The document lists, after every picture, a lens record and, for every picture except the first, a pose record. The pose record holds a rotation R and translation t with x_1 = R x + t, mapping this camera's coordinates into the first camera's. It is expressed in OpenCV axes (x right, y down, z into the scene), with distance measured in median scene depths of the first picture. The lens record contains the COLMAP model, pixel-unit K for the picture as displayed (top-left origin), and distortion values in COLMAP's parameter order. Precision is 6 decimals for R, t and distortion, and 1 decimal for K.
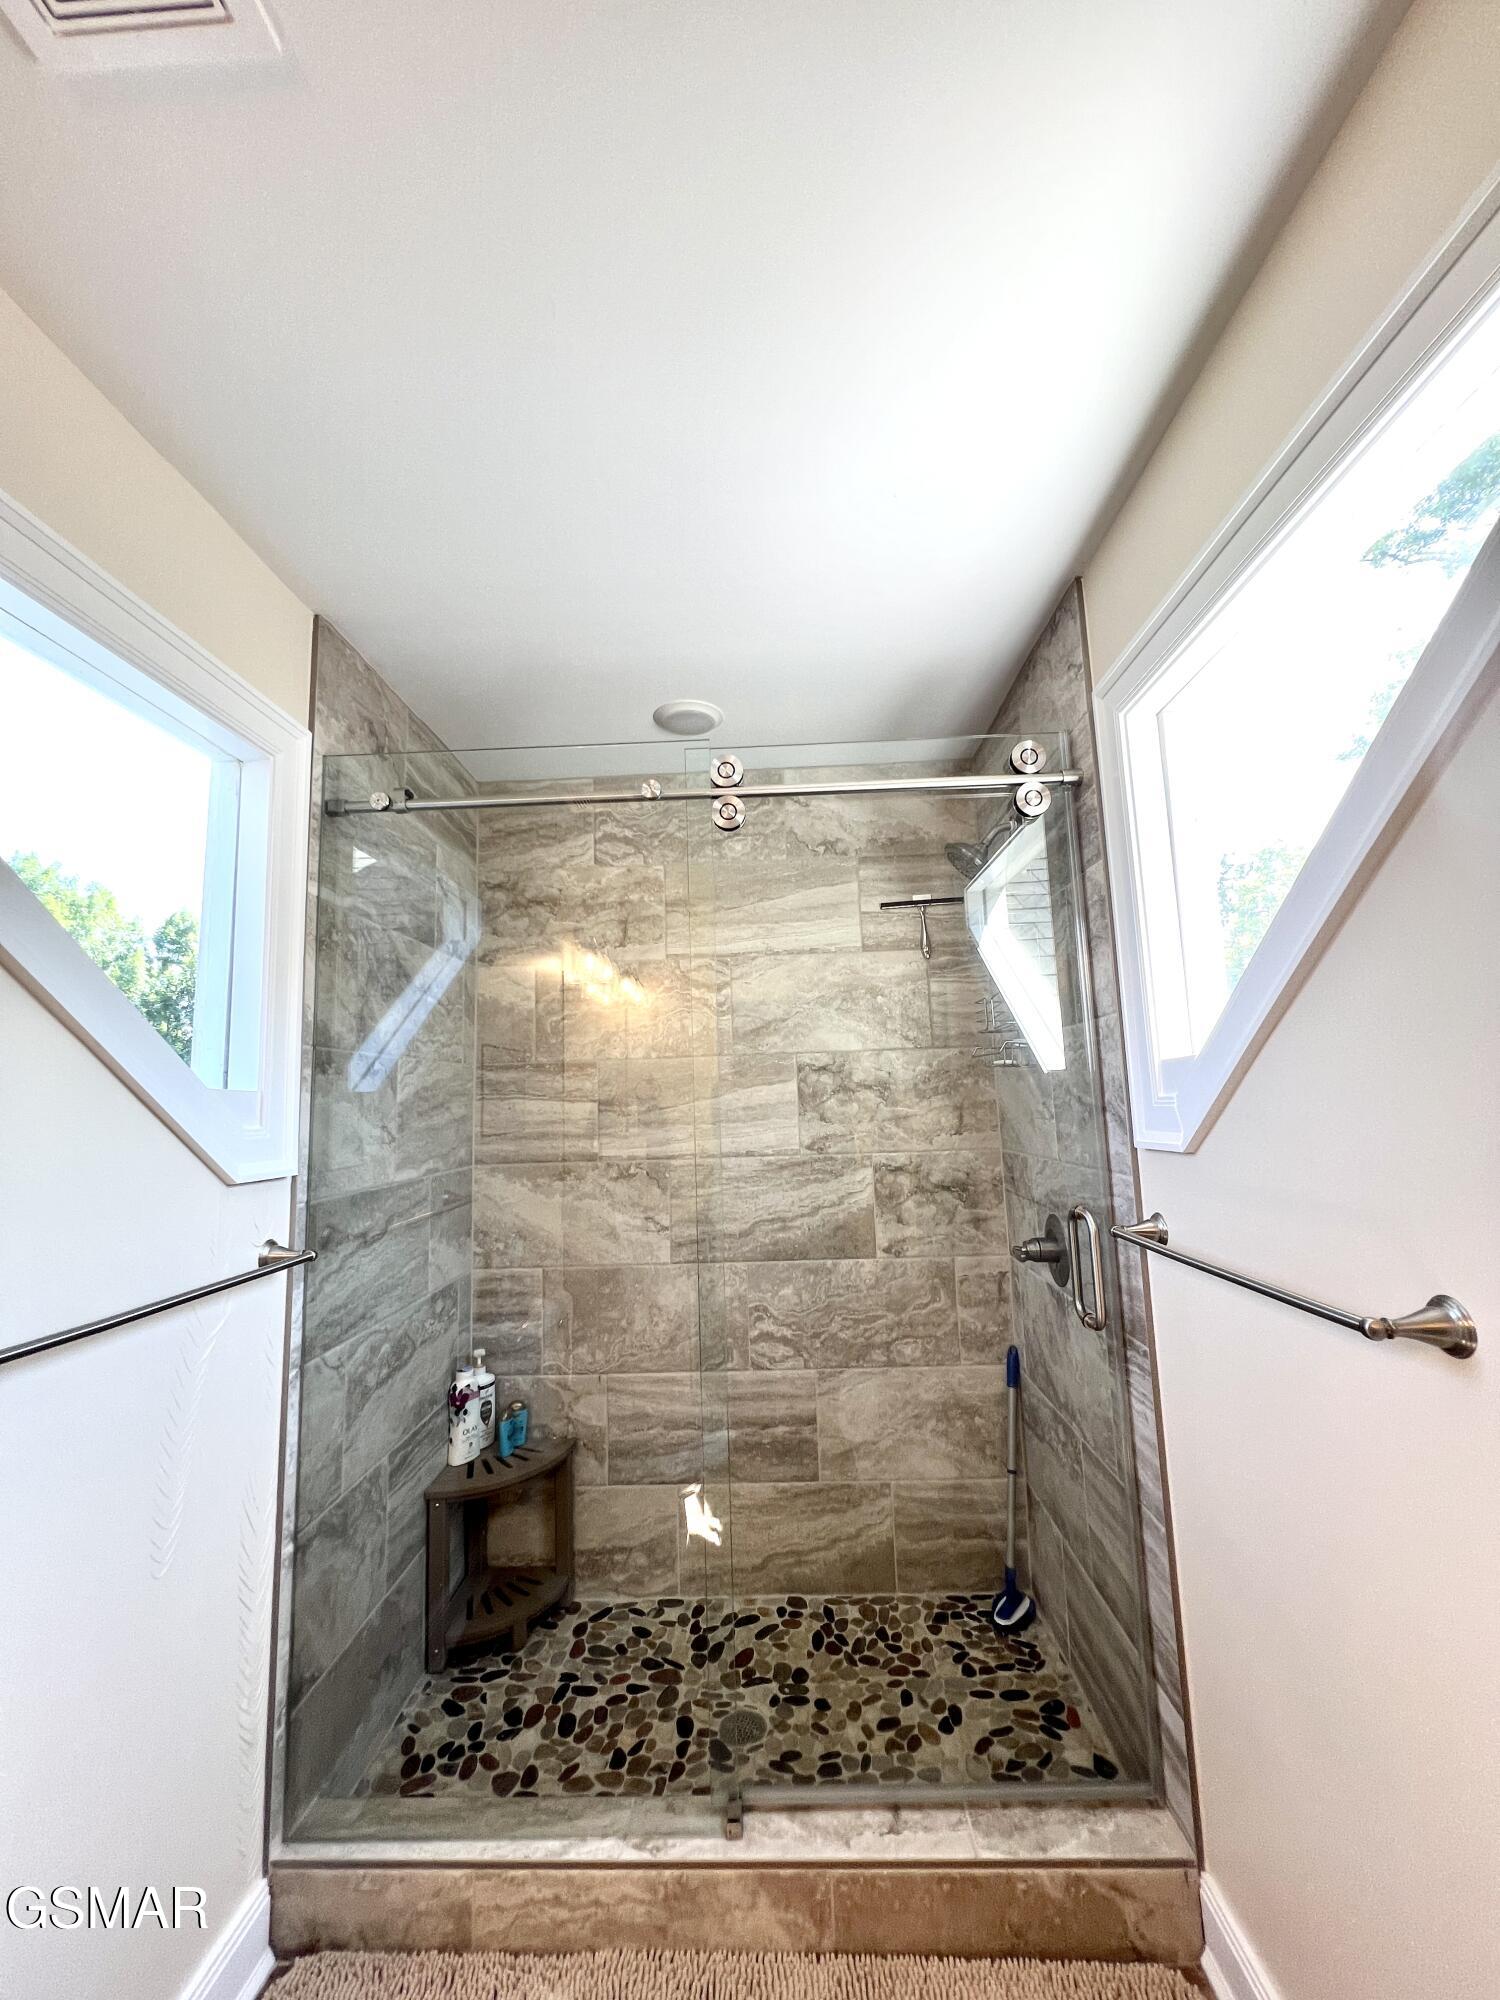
lens RADIAL K [[800.3, 0, 750.1], [0, 800.3, 993.5], [0, 0, 1]] dist [-0.002654, 0.000133]
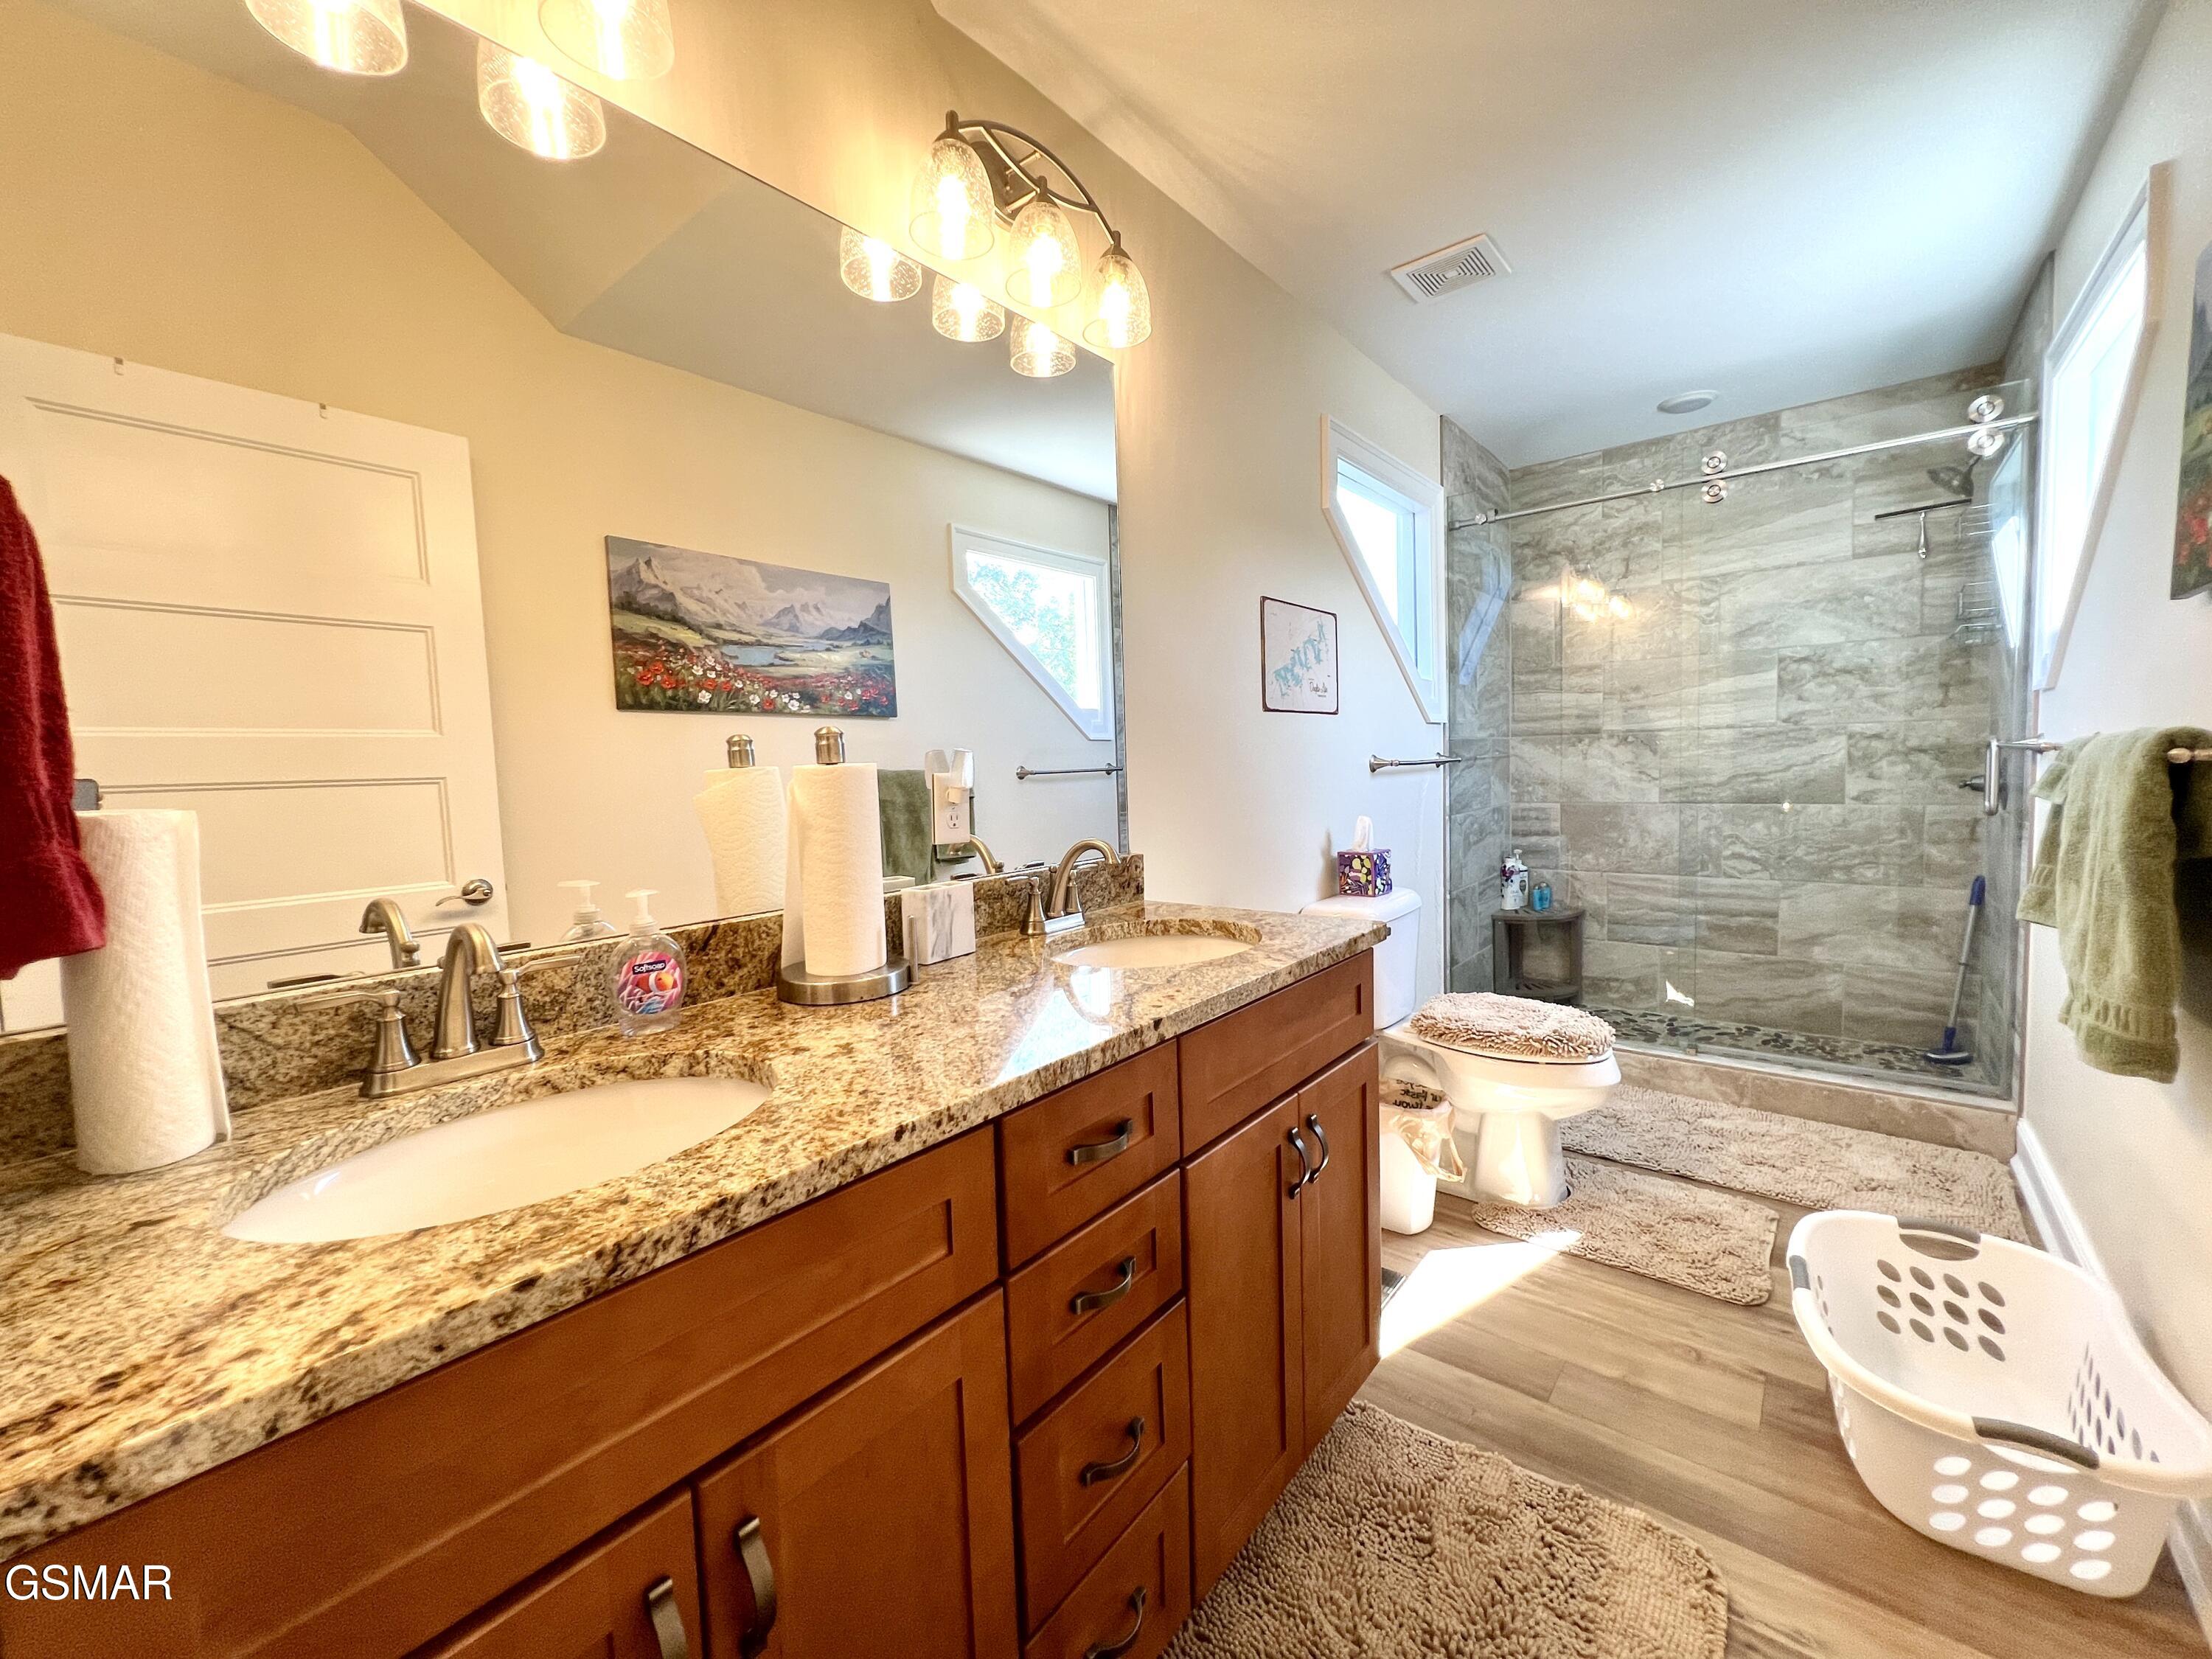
lens RADIAL K [[887.1, 0, 1104.6], [0, 887.1, 822.1], [0, 0, 1]] dist [-0.004709, 0.000909]
pose [[0.796248, 0.047826, -0.603077, 0.068298], [0.087842, 0.977166, 0.193471, -0.023433], [0.598559, -0.207026, 0.773865, -0.826779]]
